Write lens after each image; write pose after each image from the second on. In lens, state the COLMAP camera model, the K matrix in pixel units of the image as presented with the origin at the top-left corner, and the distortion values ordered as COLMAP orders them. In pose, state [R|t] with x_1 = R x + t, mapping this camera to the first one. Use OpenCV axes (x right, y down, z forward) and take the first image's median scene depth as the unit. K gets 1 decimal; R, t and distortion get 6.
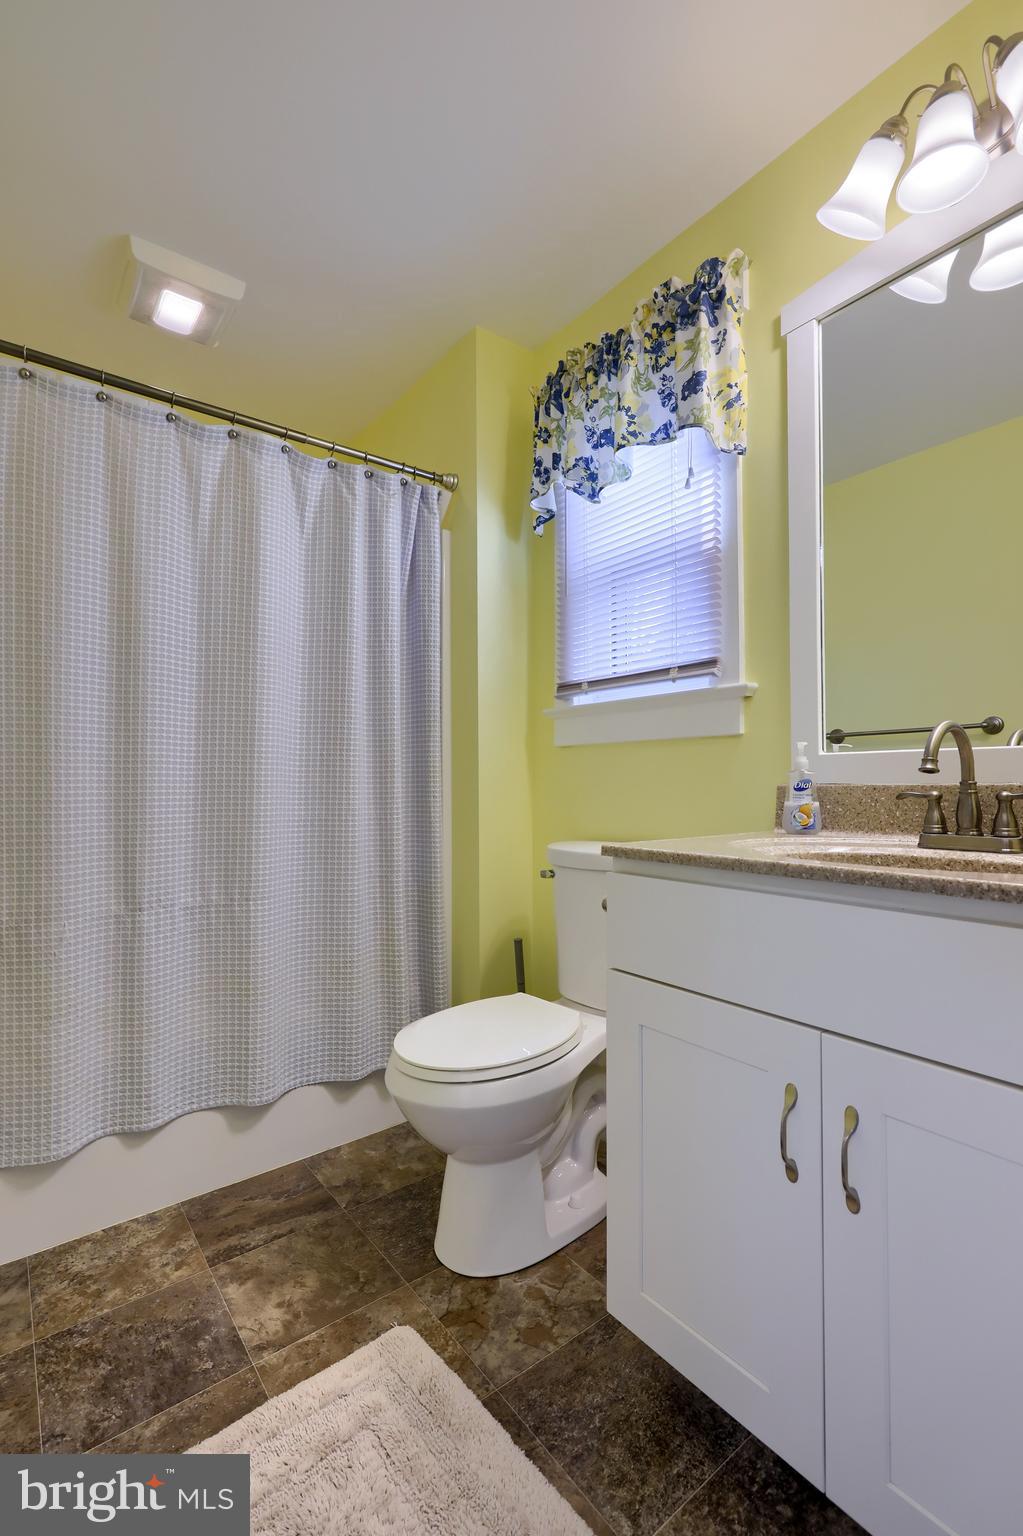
lens RADIAL K [[667.3, 0, 476.2], [0, 667.3, 776.9], [0, 0, 1]] dist [-0.002733, 0.000093]
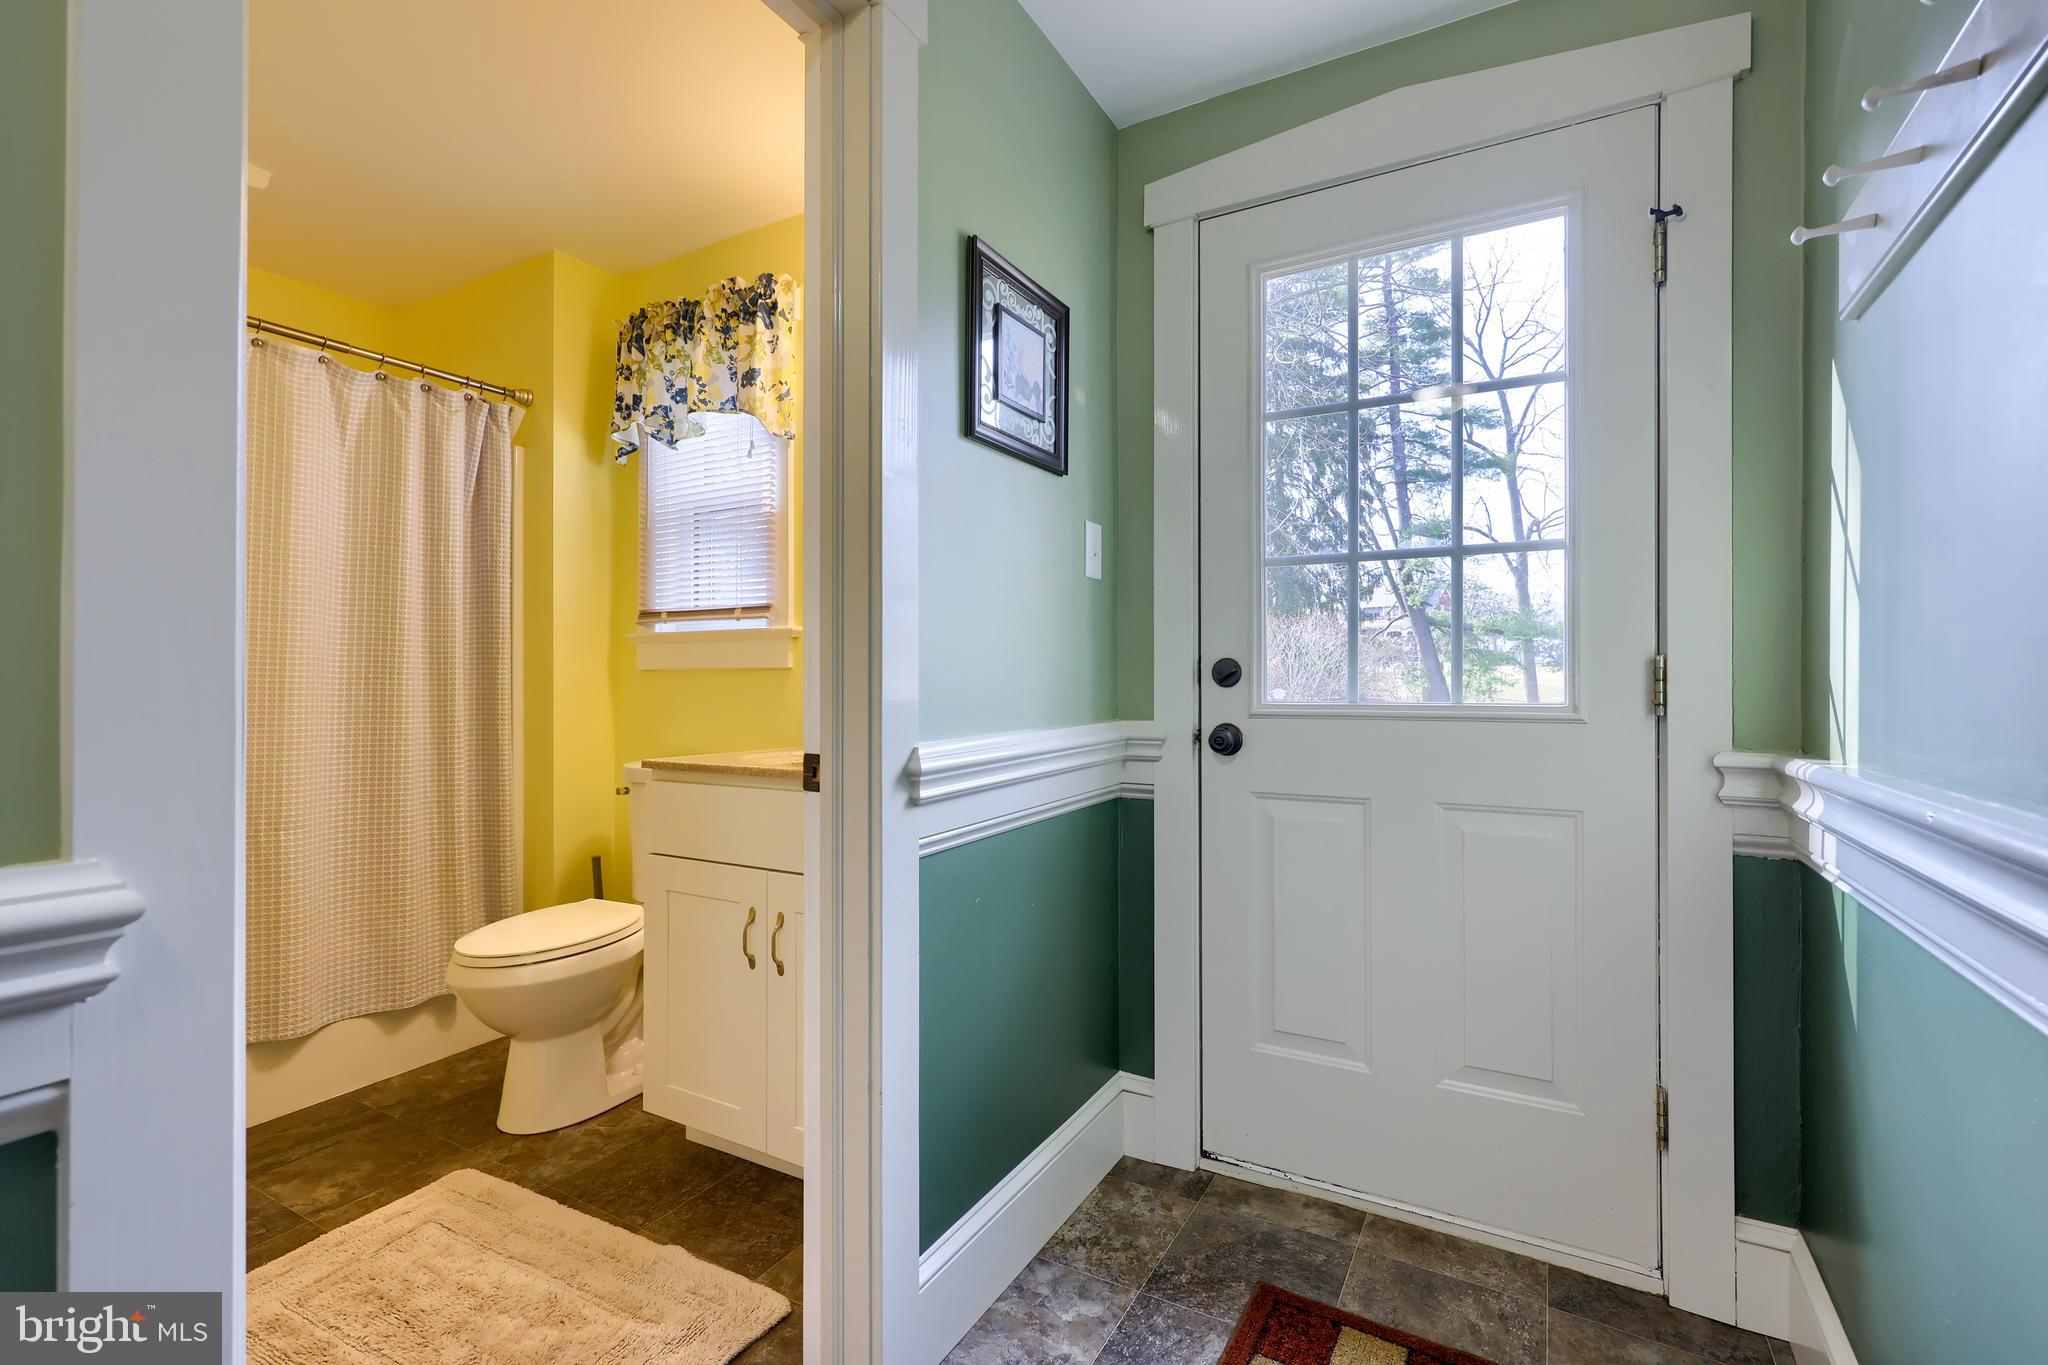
lens RADIAL K [[889.7, 0, 1025.1], [0, 889.7, 690.1], [0, 0, 1]] dist [-0.002733, 0.000093]
pose [[0.900838, 0.004785, 0.434129, 0.072842], [-0.011324, 0.999858, 0.012477, -0.045706], [-0.434007, -0.016156, 0.900765, -0.613583]]
